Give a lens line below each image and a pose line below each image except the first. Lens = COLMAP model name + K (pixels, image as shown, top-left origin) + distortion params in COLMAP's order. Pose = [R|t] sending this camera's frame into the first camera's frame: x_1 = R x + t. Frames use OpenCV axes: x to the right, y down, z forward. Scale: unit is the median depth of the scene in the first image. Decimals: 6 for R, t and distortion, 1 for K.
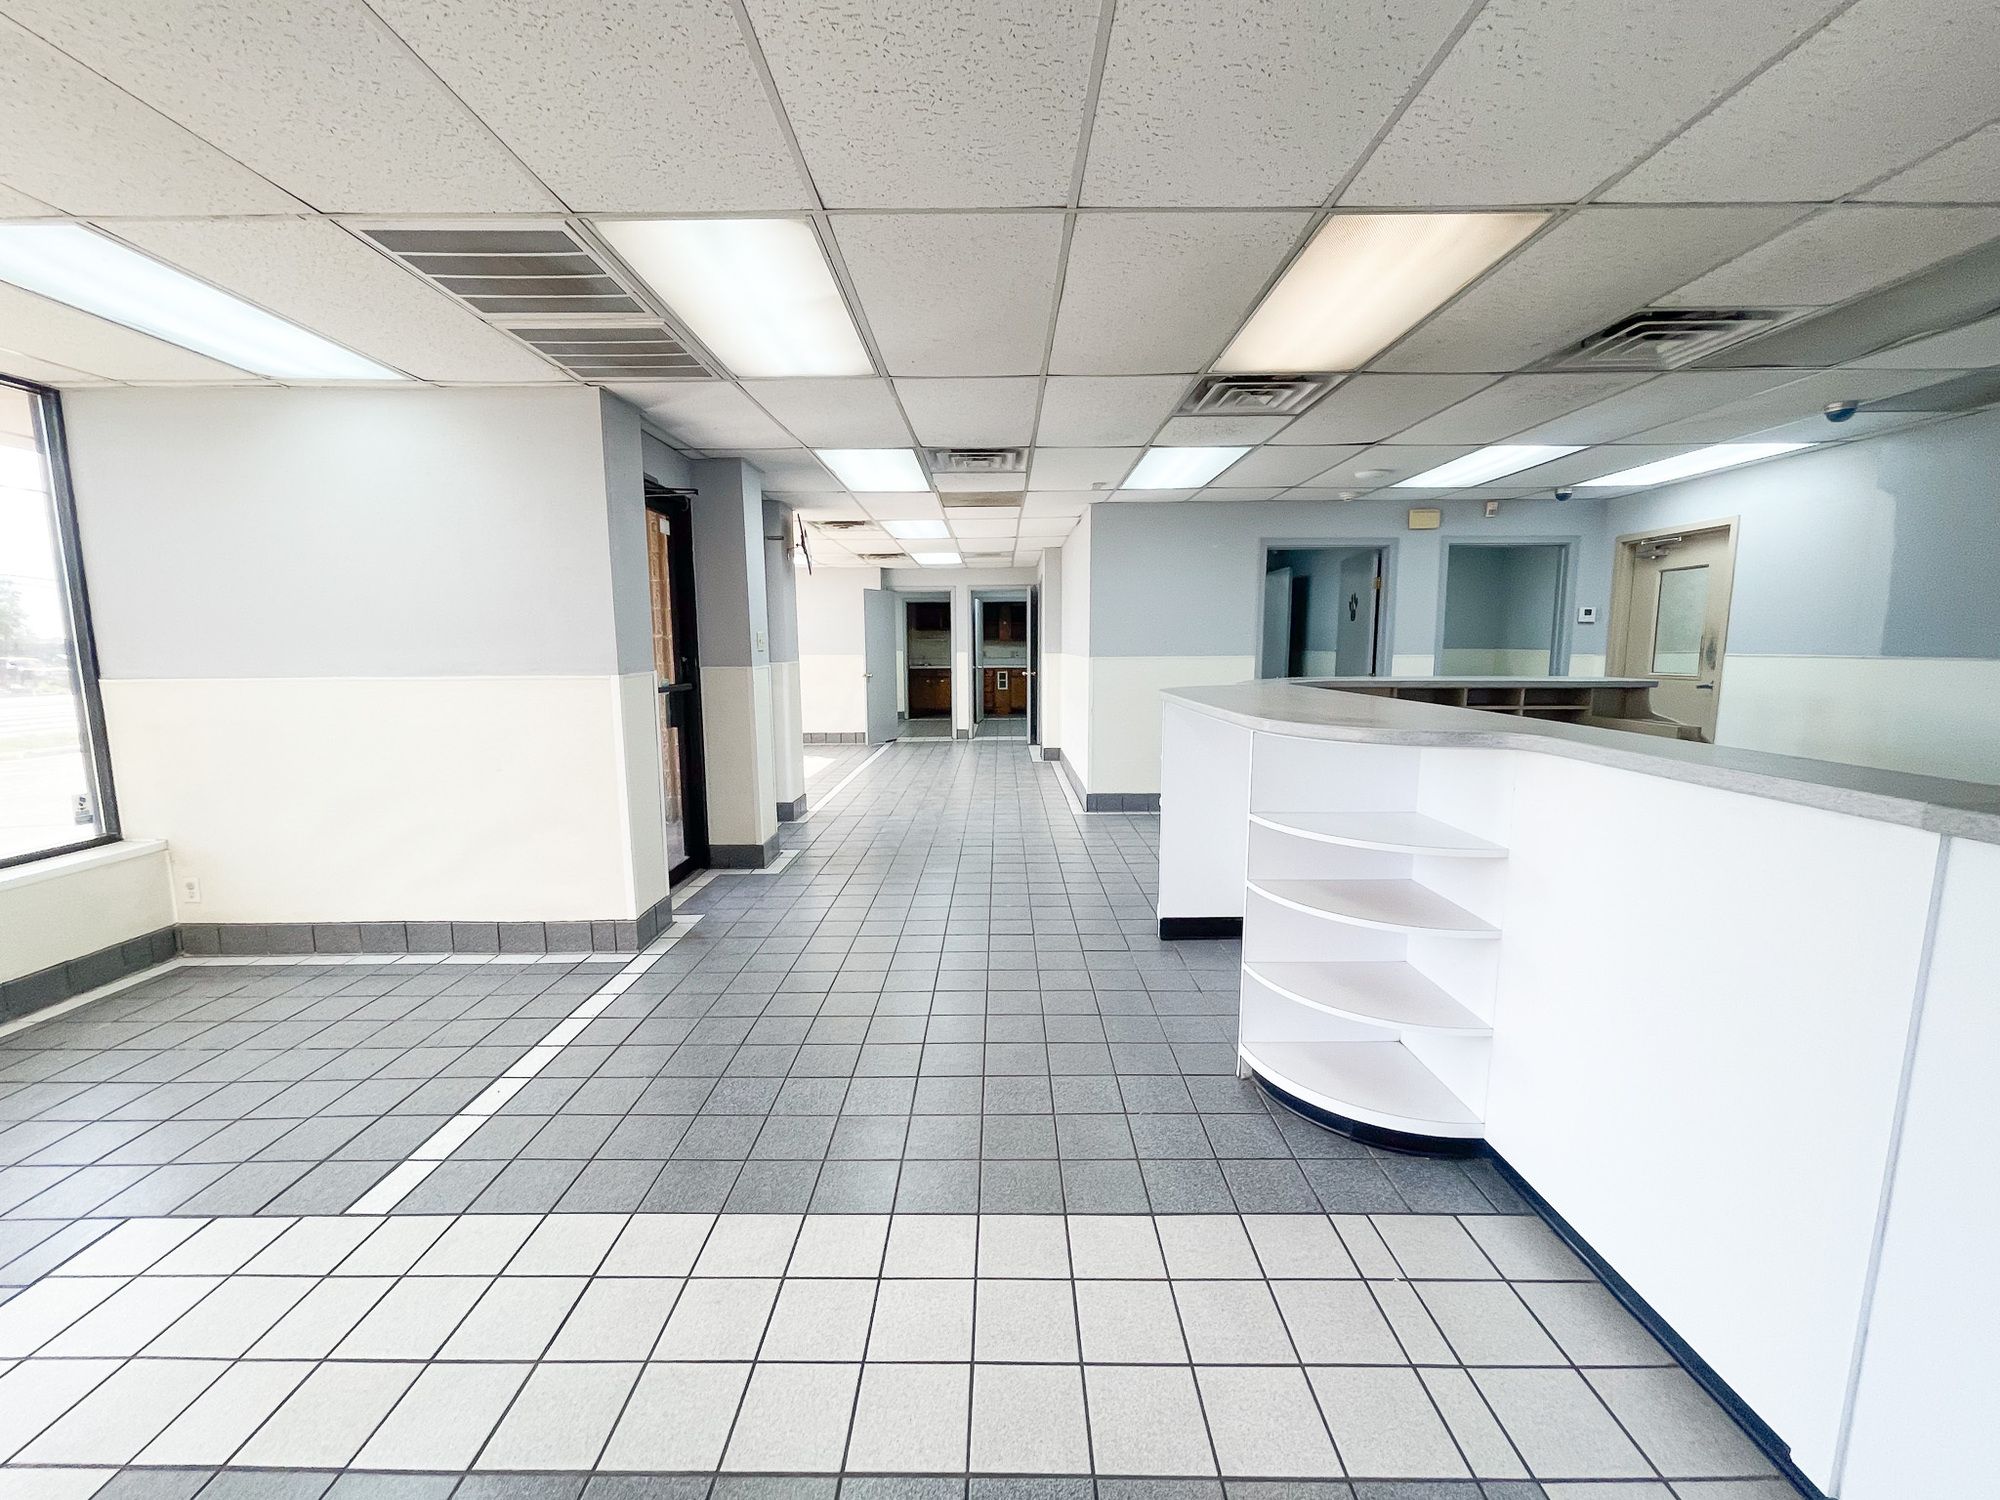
lens RADIAL K [[813.6, 0, 991.3], [0, 813.6, 752.0], [0, 0, 1]] dist [-0.006203, 0.000566]
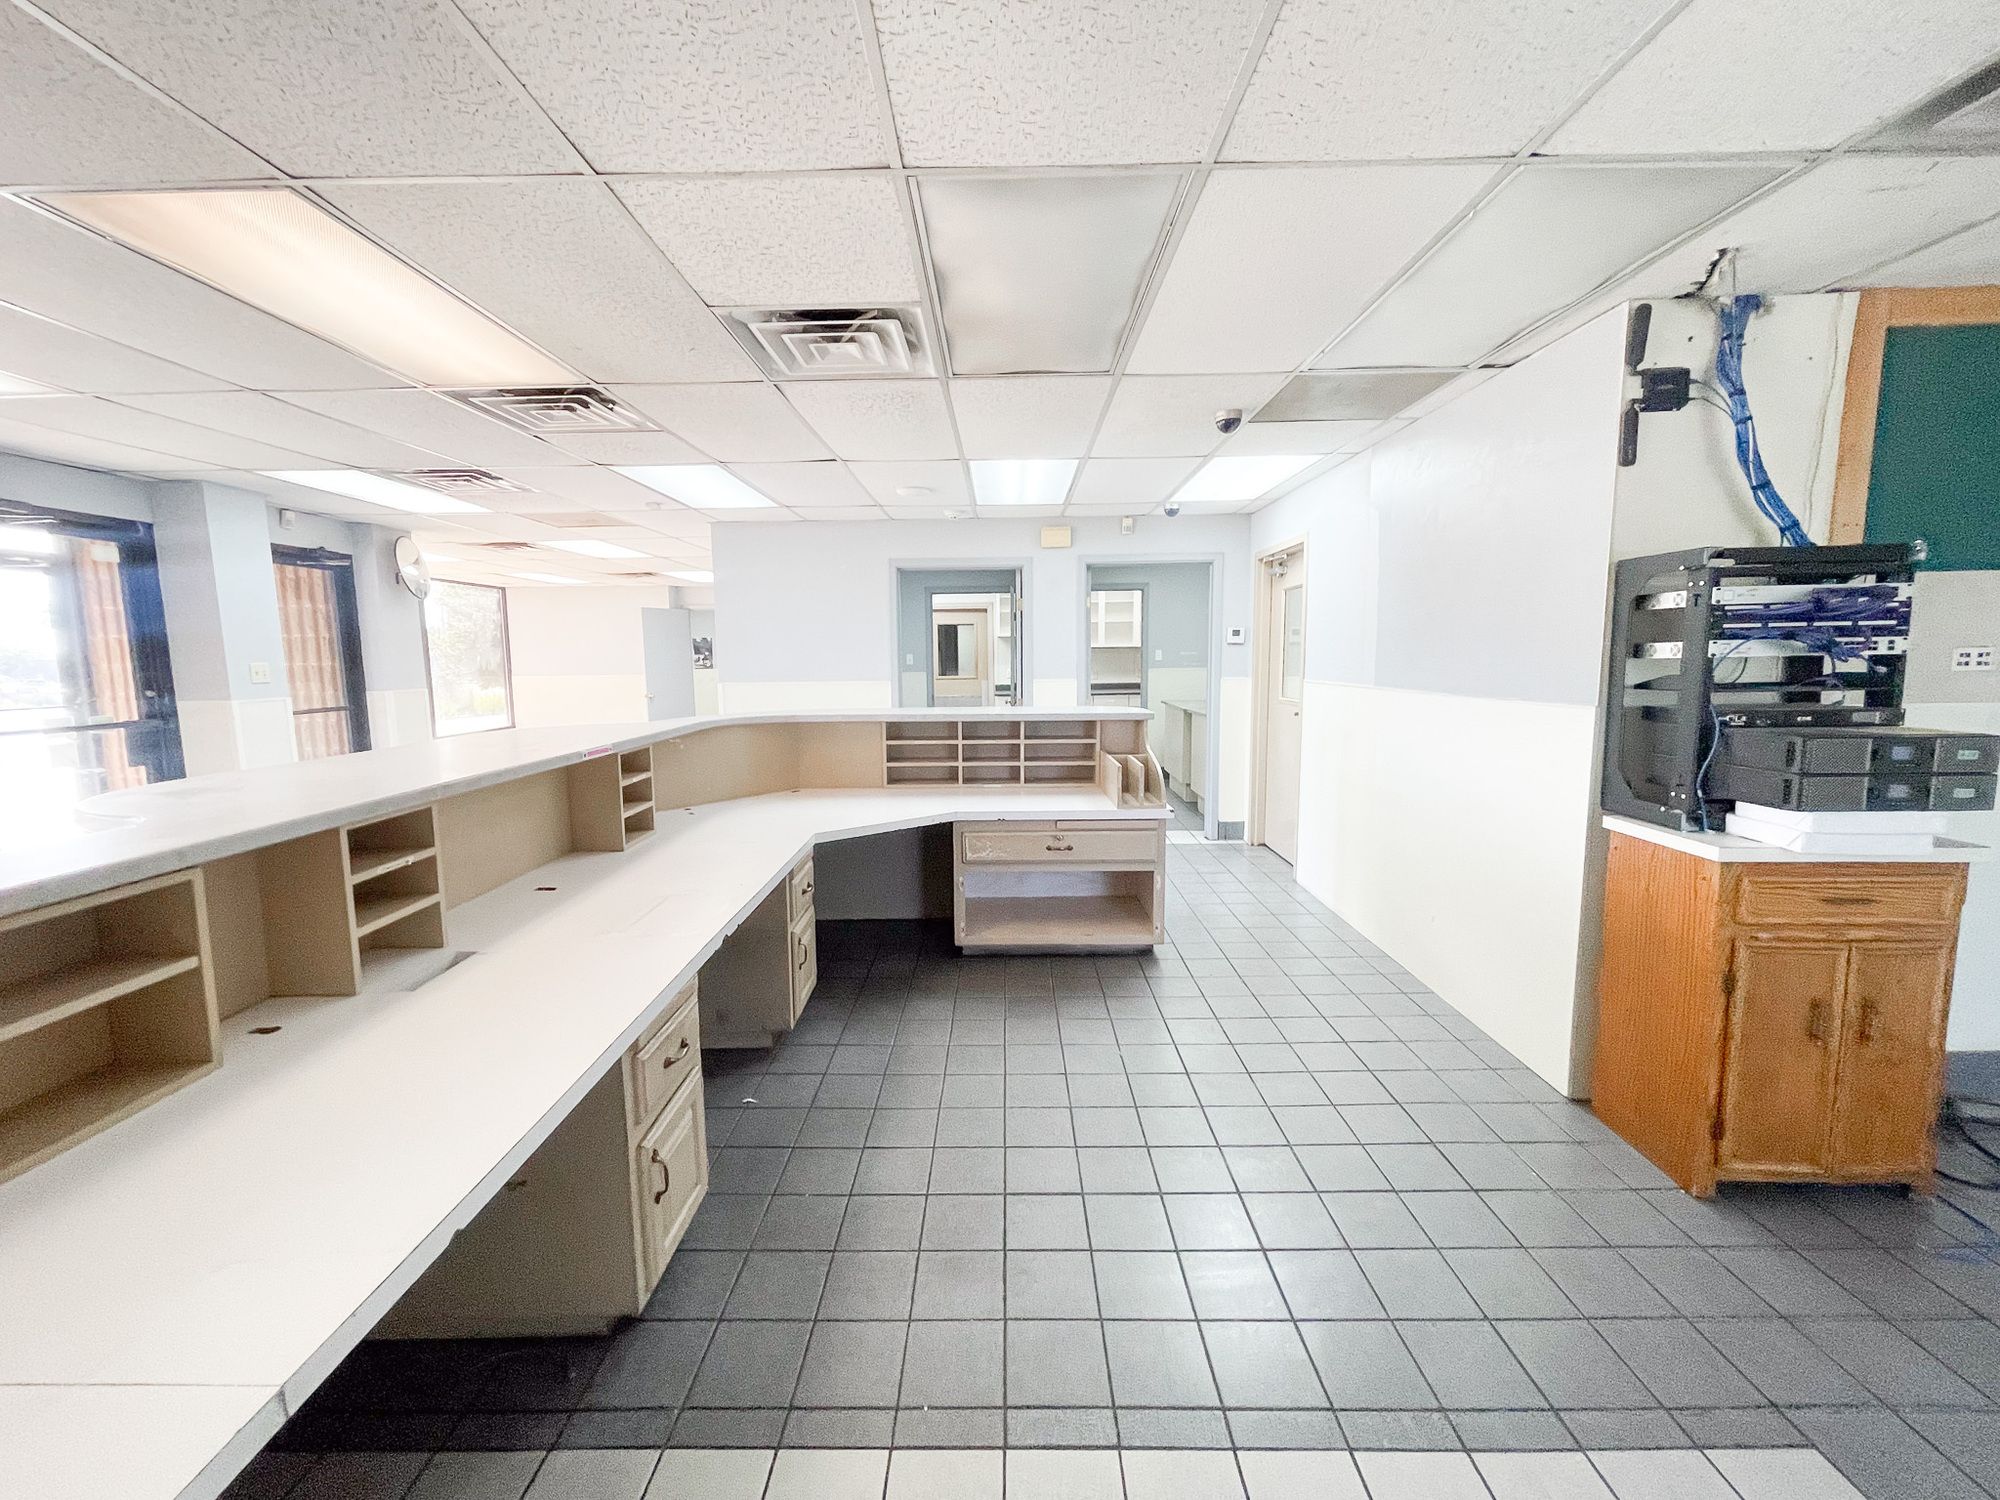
lens RADIAL K [[813.6, 0, 996.6], [0, 813.6, 743.2], [0, 0, 1]] dist [-0.006203, 0.000566]
pose [[0.999969, -0.004113, -0.006656, 0.804408], [0.003953, 0.999707, -0.023897, -0.040328], [0.006752, 0.023870, 0.999692, 0.099149]]
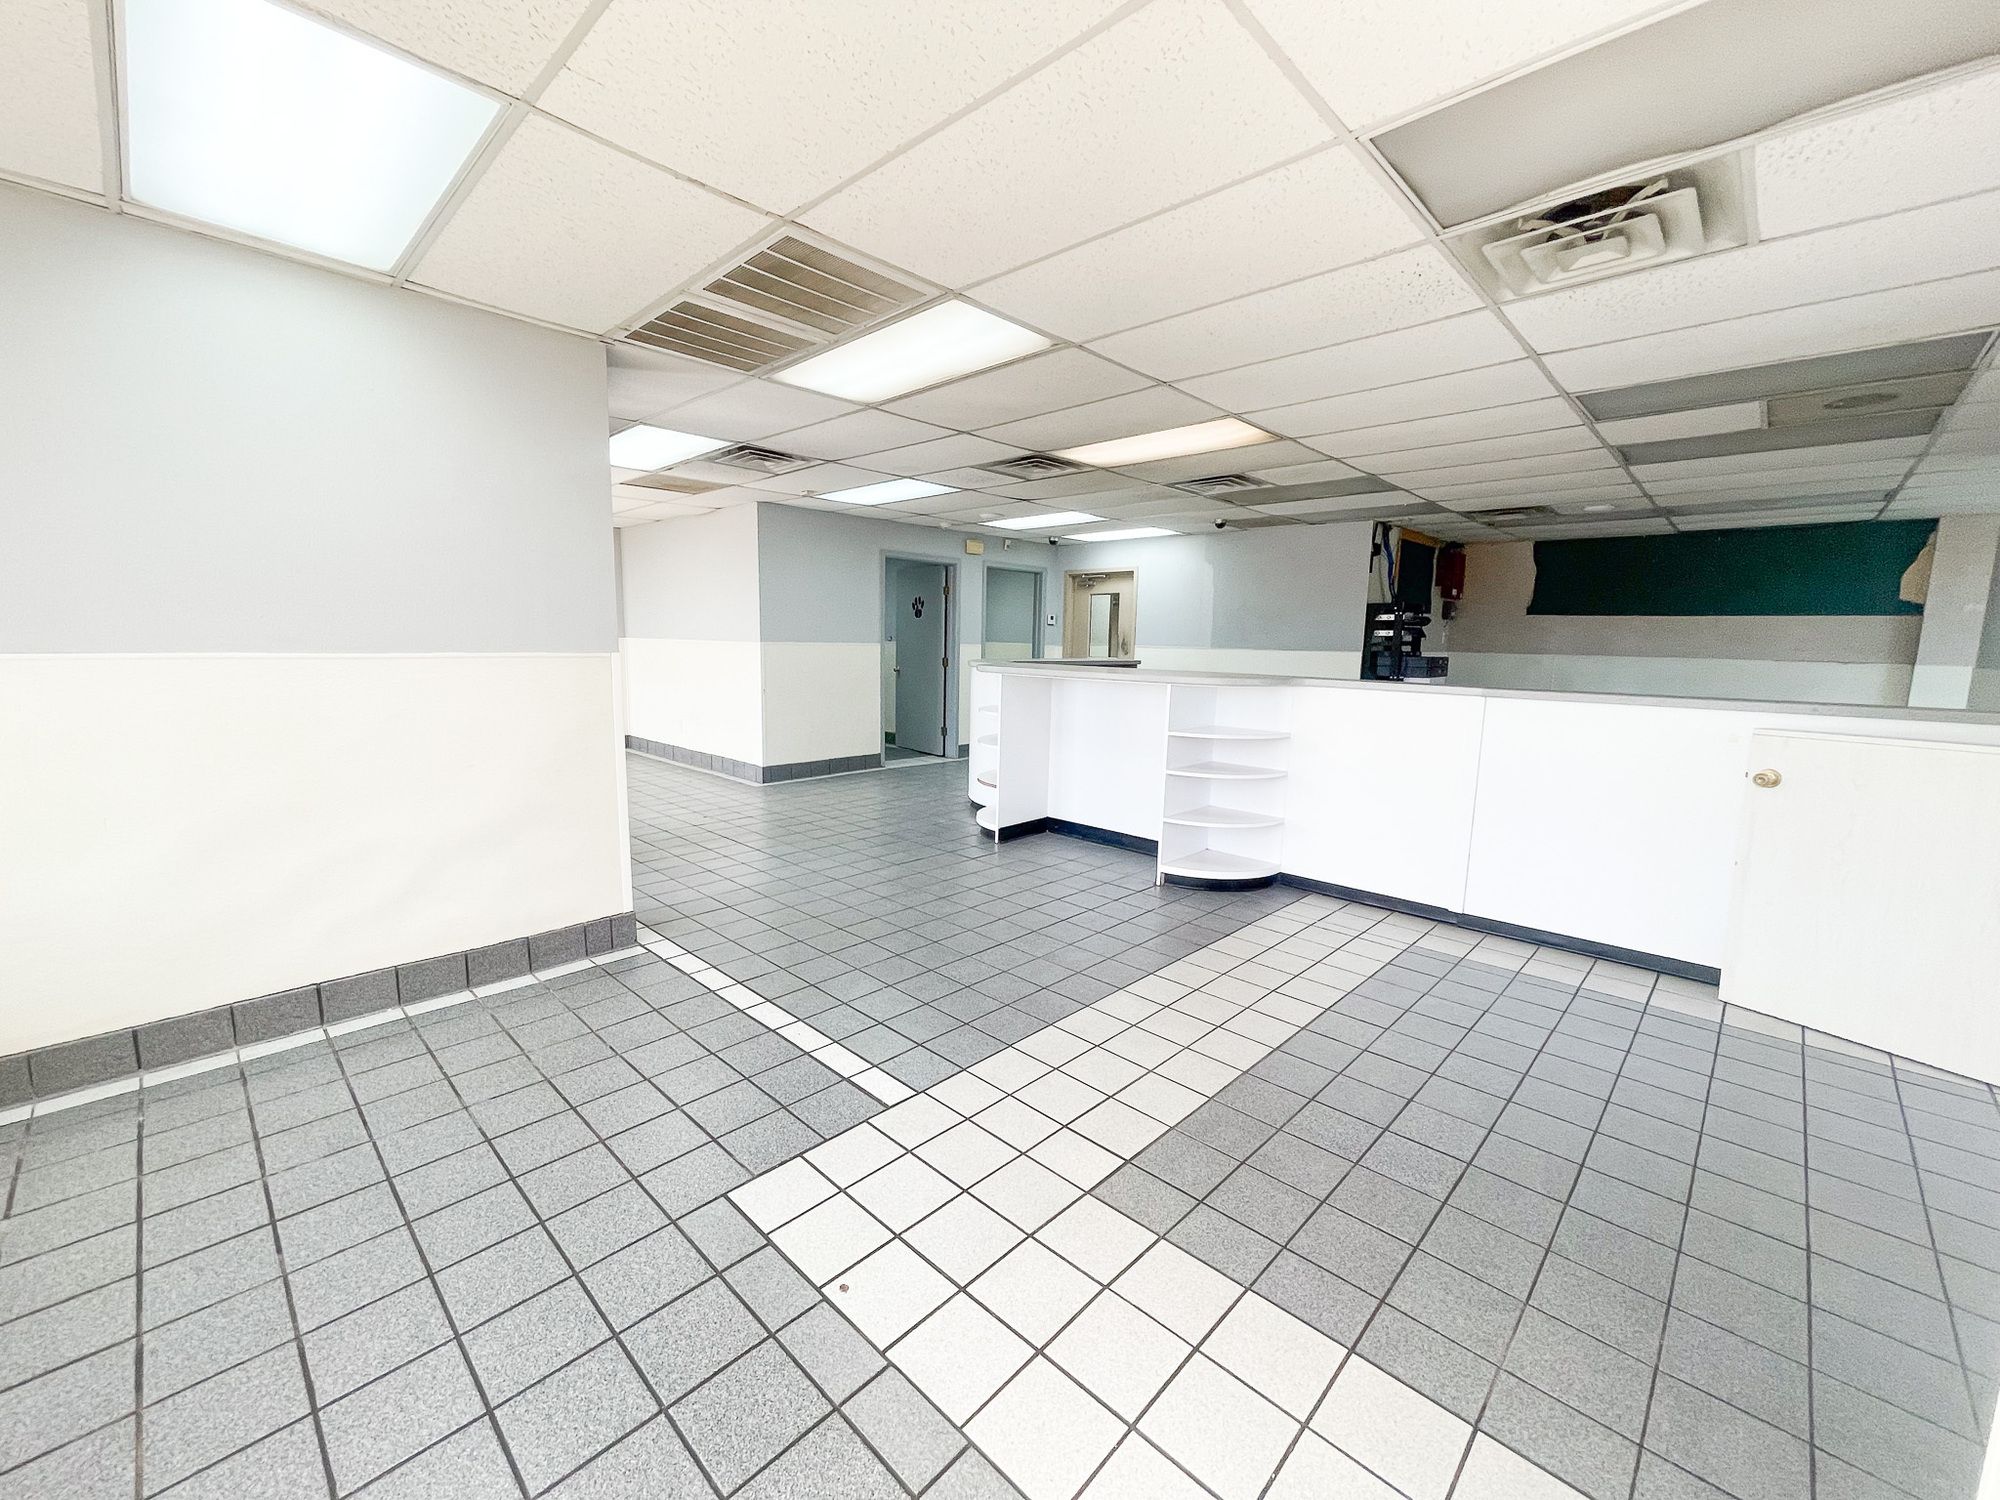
lens RADIAL K [[813.6, 0, 993.1], [0, 813.6, 749.5], [0, 0, 1]] dist [-0.006203, 0.000566]
pose [[0.690073, -0.078863, 0.719430, -0.815022], [0.072998, 0.996561, 0.039222, 0.012165], [-0.720049, 0.025451, 0.693457, 0.035775]]
